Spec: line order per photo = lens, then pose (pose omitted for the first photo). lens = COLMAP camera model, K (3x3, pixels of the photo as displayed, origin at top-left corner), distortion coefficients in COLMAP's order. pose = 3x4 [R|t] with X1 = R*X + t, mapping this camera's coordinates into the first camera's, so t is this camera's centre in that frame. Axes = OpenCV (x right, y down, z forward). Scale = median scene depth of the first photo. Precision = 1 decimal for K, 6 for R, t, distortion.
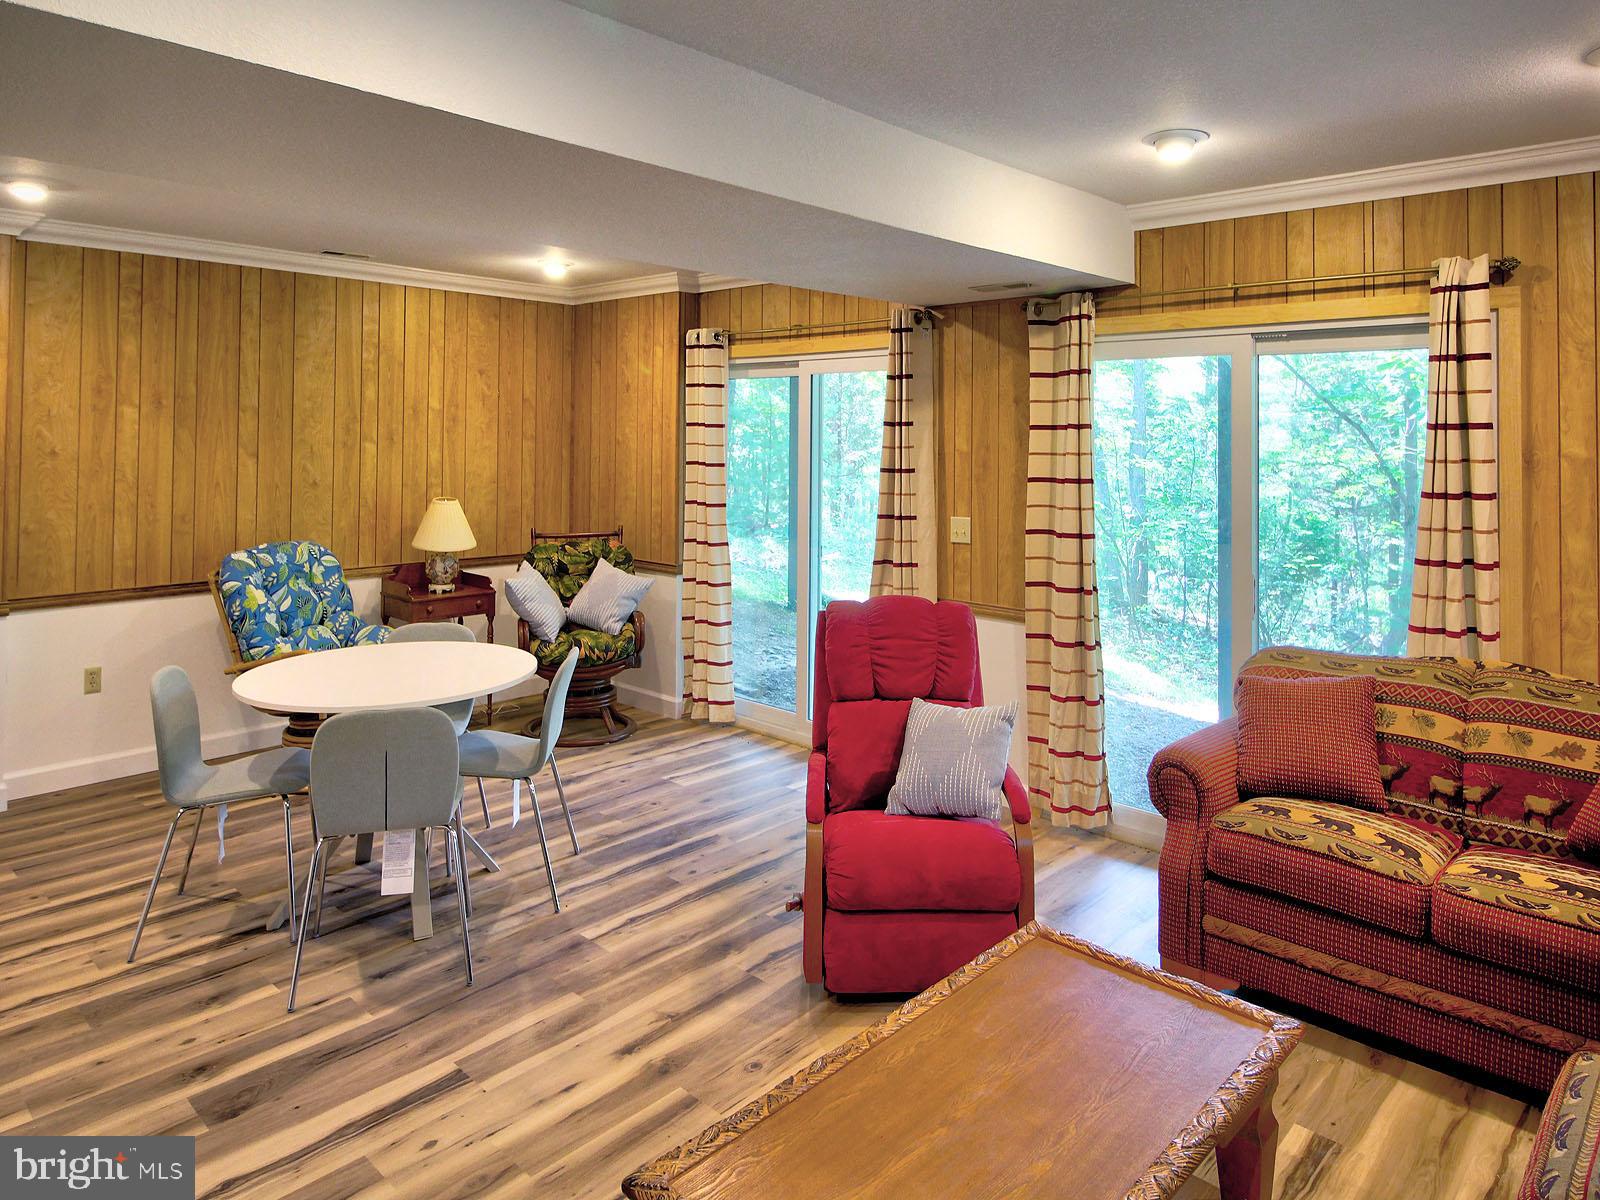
lens RADIAL K [[1038.3, 0, 817.1], [0, 1038.3, 412.9], [0, 0, 1]] dist [-0.001695, -0.003524]
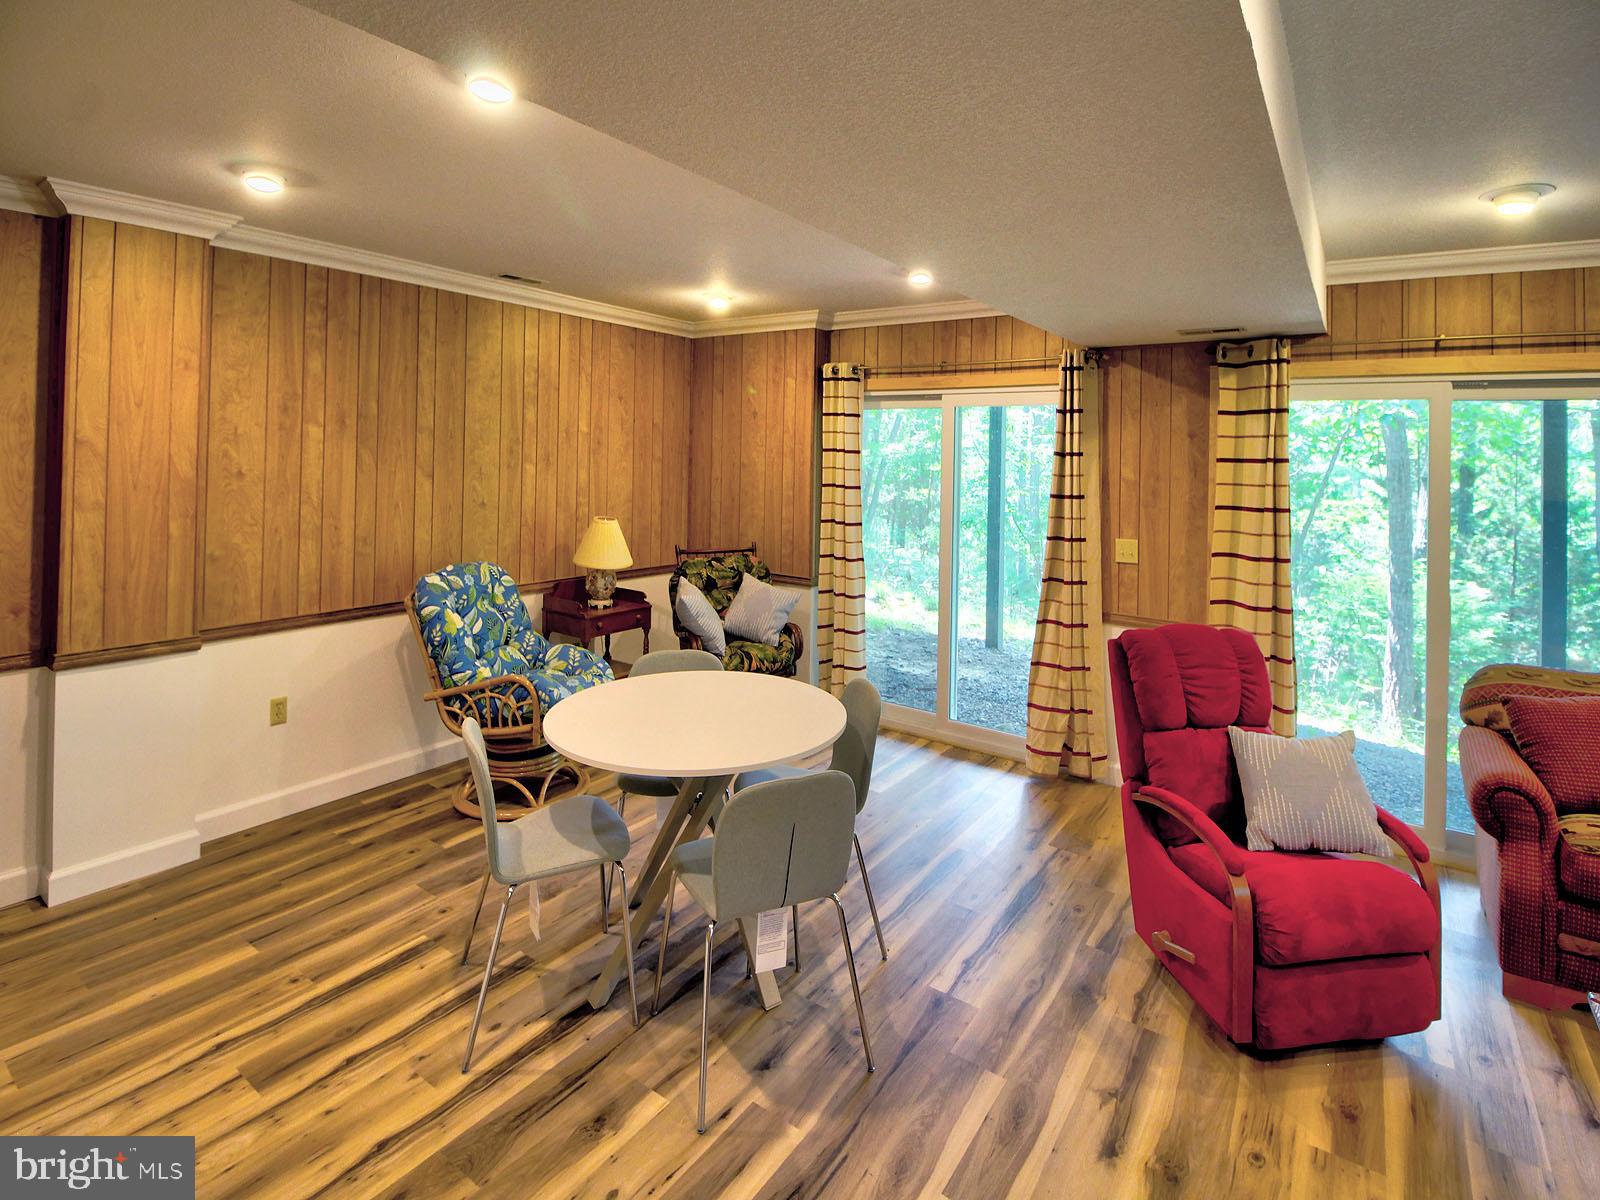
lens RADIAL K [[800.8, 0, 809.3], [0, 800.8, 445.5], [0, 0, 1]] dist [-0.003867, -0.006244]
pose [[0.990253, 0.015111, 0.138460, -0.309163], [-0.016890, 0.999789, 0.011687, -0.003972], [-0.138254, -0.013912, 0.990299, 0.199664]]
